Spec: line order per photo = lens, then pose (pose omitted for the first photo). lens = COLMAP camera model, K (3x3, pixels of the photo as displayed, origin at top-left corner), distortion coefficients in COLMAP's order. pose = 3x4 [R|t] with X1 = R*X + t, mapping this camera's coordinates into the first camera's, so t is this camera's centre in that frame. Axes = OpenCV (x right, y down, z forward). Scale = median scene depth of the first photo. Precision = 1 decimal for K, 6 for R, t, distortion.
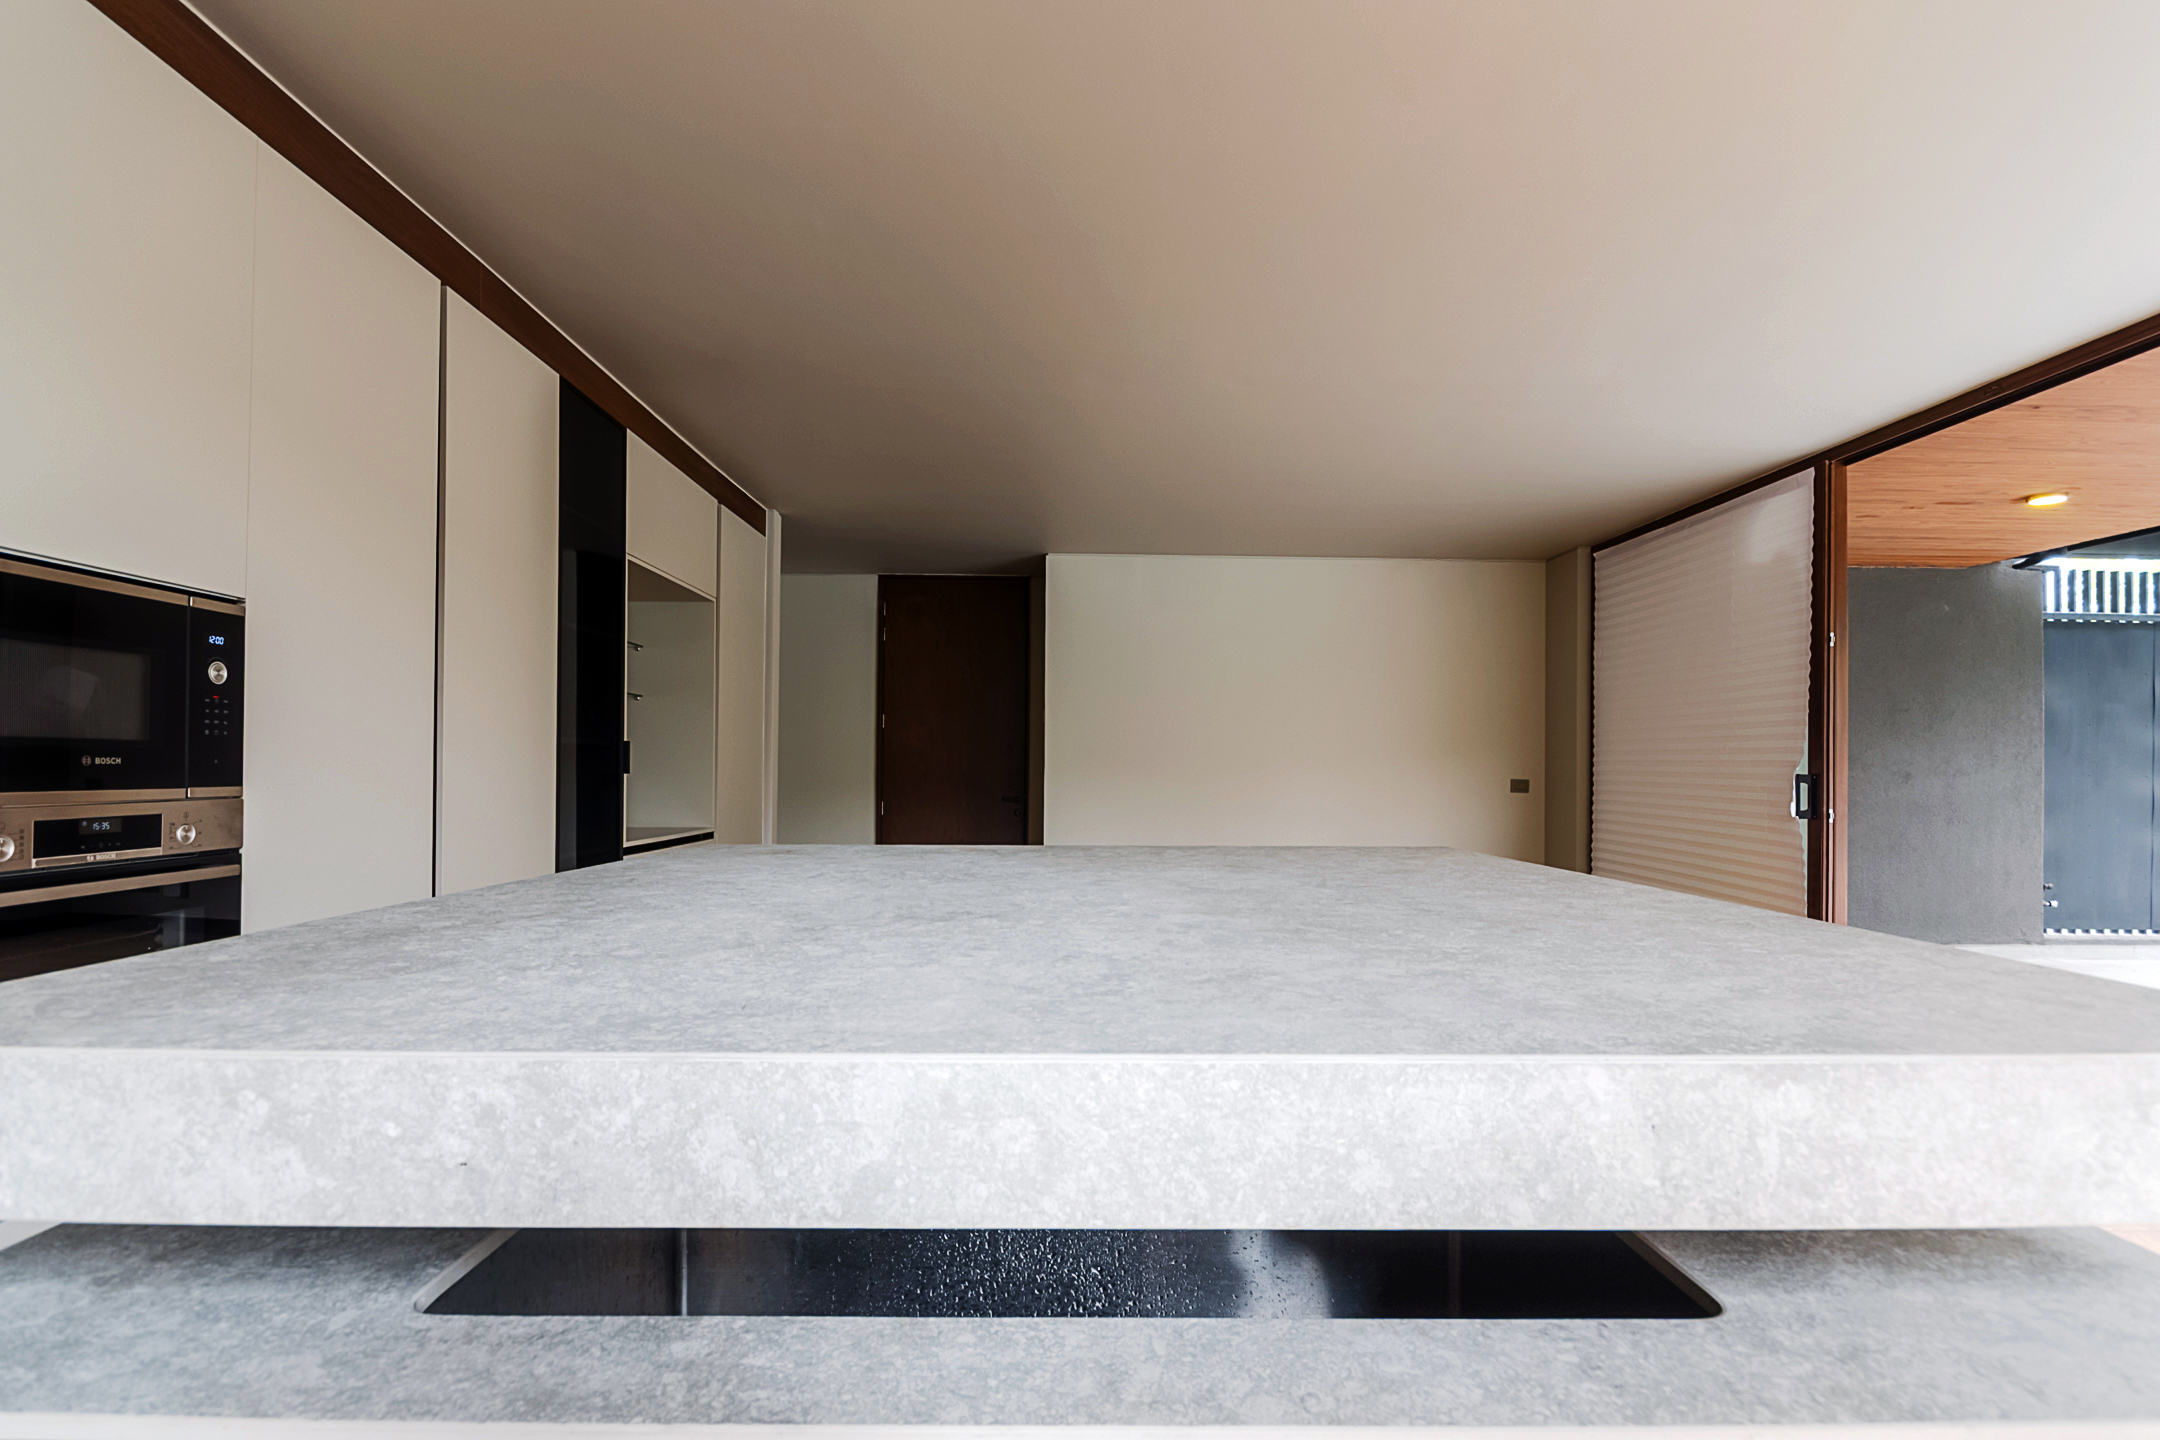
lens RADIAL K [[1019.8, 0, 1082.1], [0, 1019.8, 766.9], [0, 0, 1]] dist [-0.002667, -0.000777]
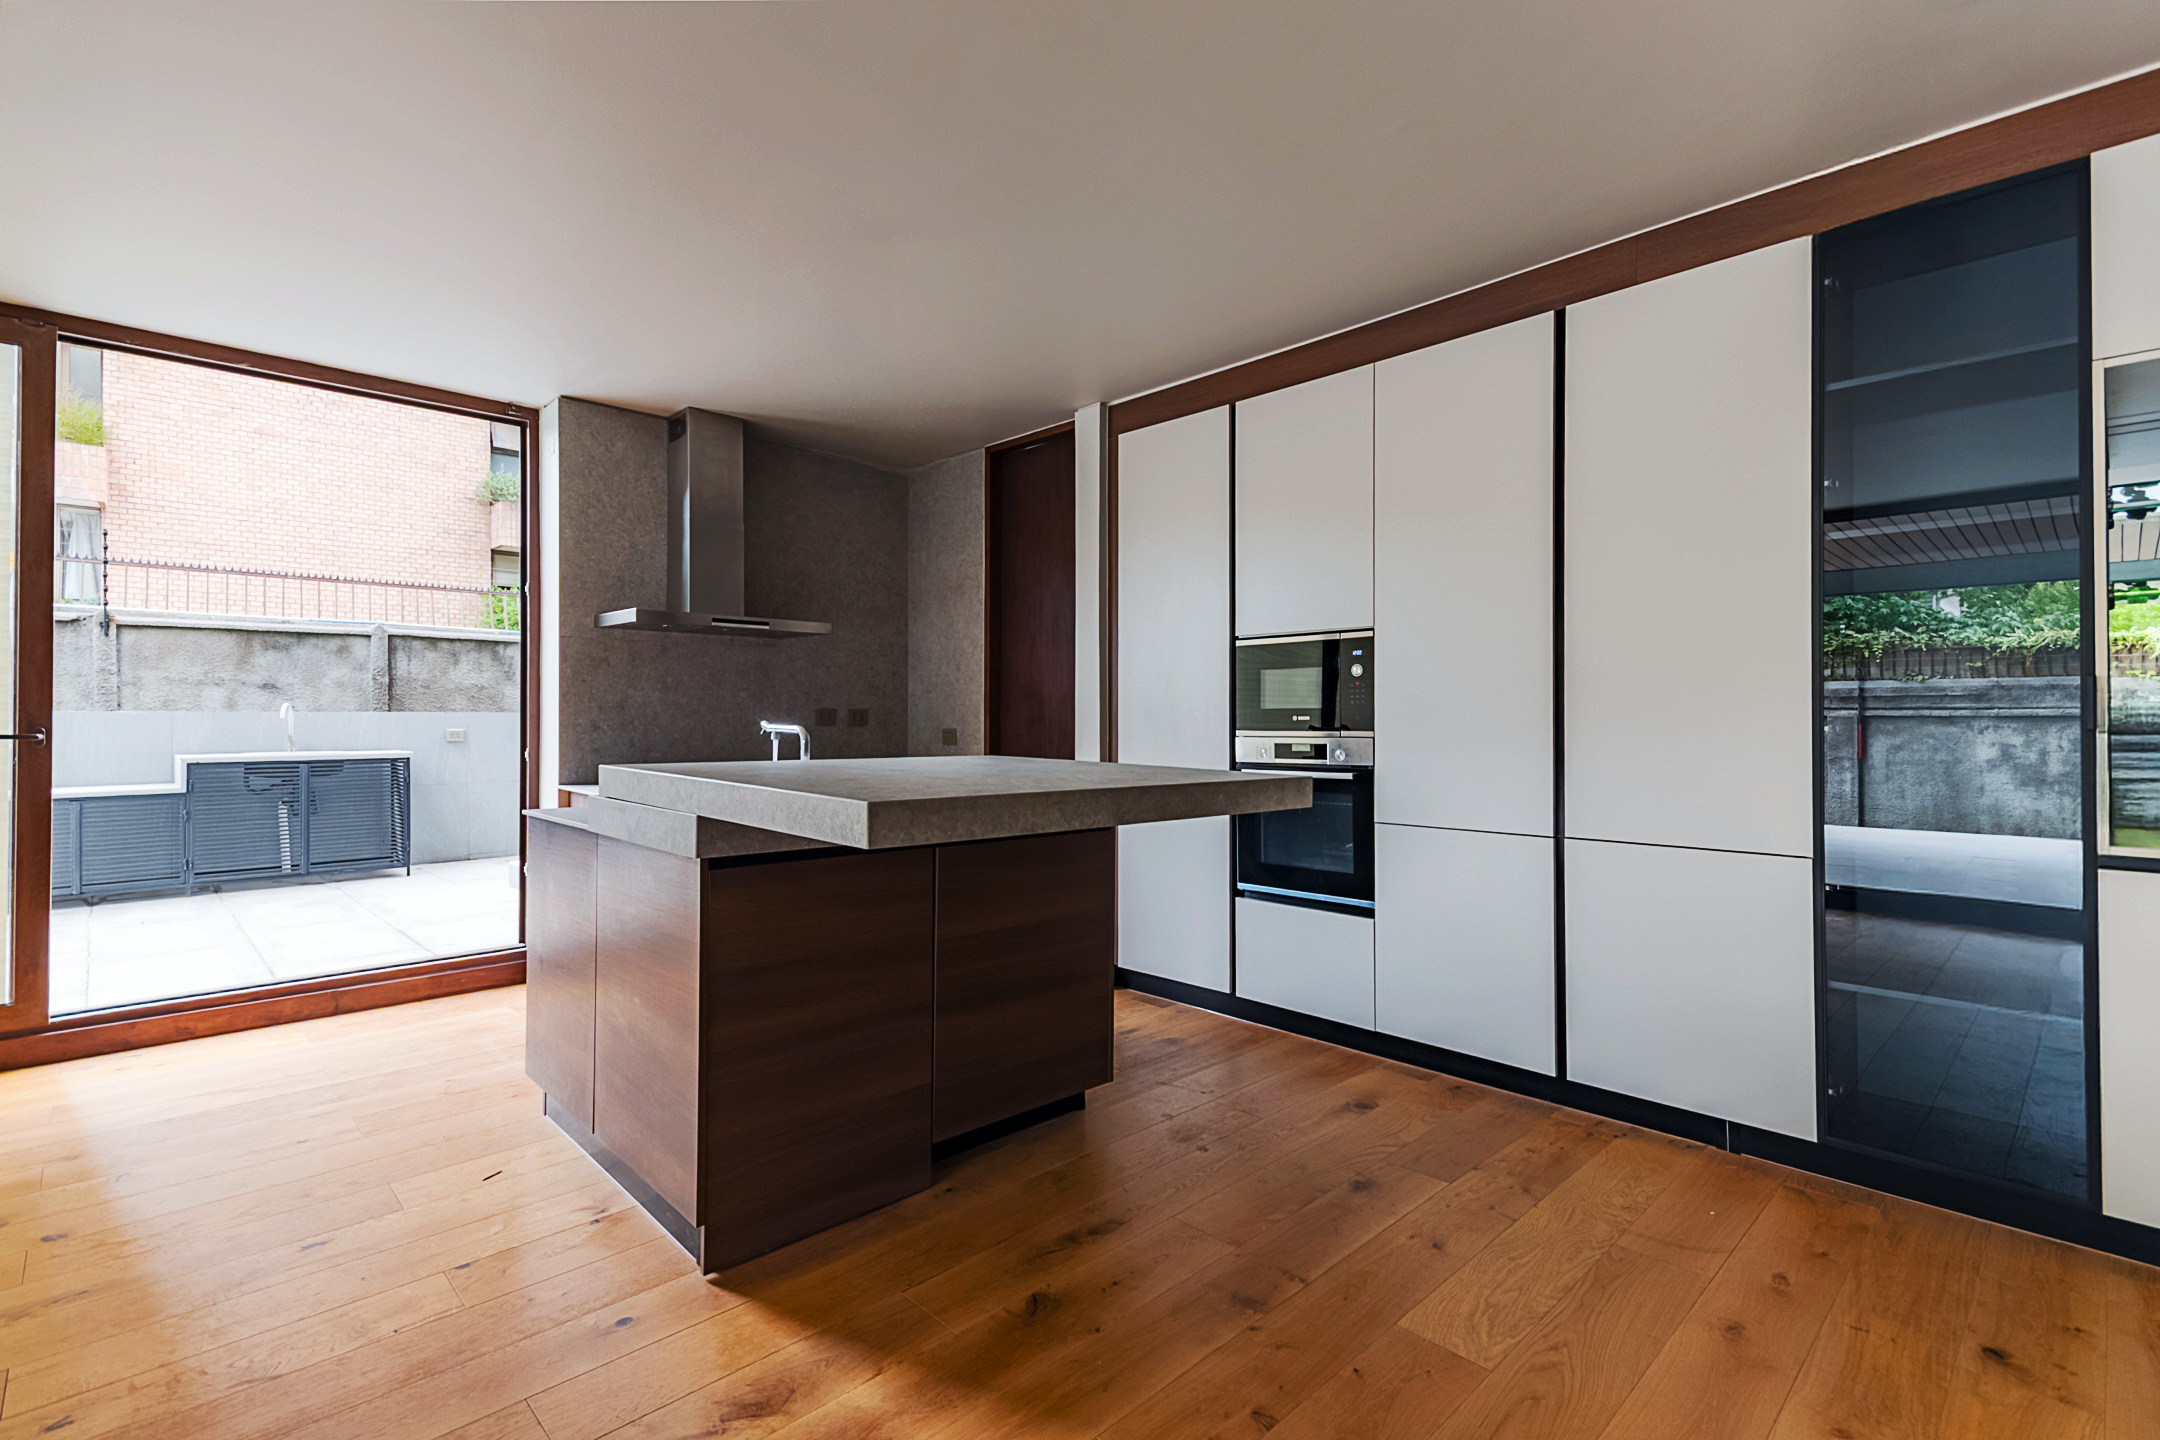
lens RADIAL K [[983.9, 0, 1080.0], [0, 983.9, 720.0], [0, 0, 1]] dist [0.010365, 0.000047]
pose [[-0.734462, -0.008075, -0.678602, 1.353783], [-0.003635, 0.999962, -0.007964, 0.027322], [0.678640, -0.003382, -0.734463, 3.578000]]
